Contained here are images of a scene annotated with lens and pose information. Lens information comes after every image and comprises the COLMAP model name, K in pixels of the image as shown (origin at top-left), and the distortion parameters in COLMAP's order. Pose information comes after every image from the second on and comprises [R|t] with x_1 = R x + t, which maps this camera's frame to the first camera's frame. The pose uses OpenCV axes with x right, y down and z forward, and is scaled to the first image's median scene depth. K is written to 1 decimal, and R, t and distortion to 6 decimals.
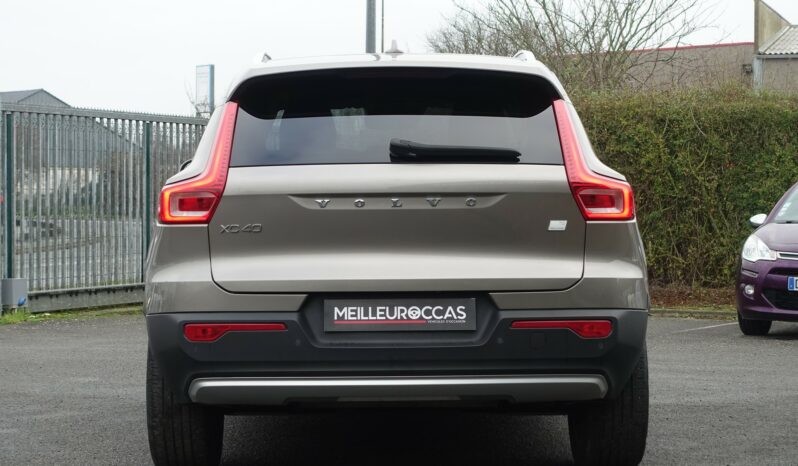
lens RADIAL K [[2015.9, 0, 398.0], [0, 2015.9, 234.0], [0, 0, 1]] dist [-0.227605, 0.000000]
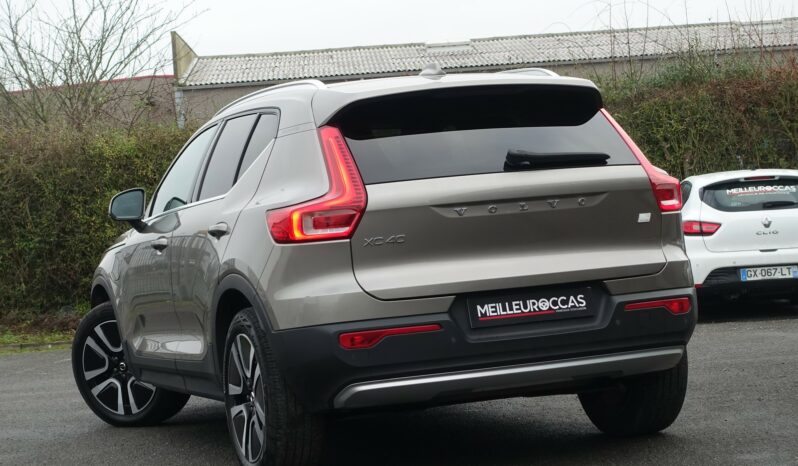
lens RADIAL K [[2015.9, 0, 401.4], [0, 2015.9, 232.3], [0, 0, 1]] dist [-0.227605, 0.000000]
pose [[0.935566, -0.071093, 0.345921, -0.443700], [0.078105, 0.996925, -0.006355, 0.000451], [-0.344405, 0.032964, 0.938242, -0.014168]]
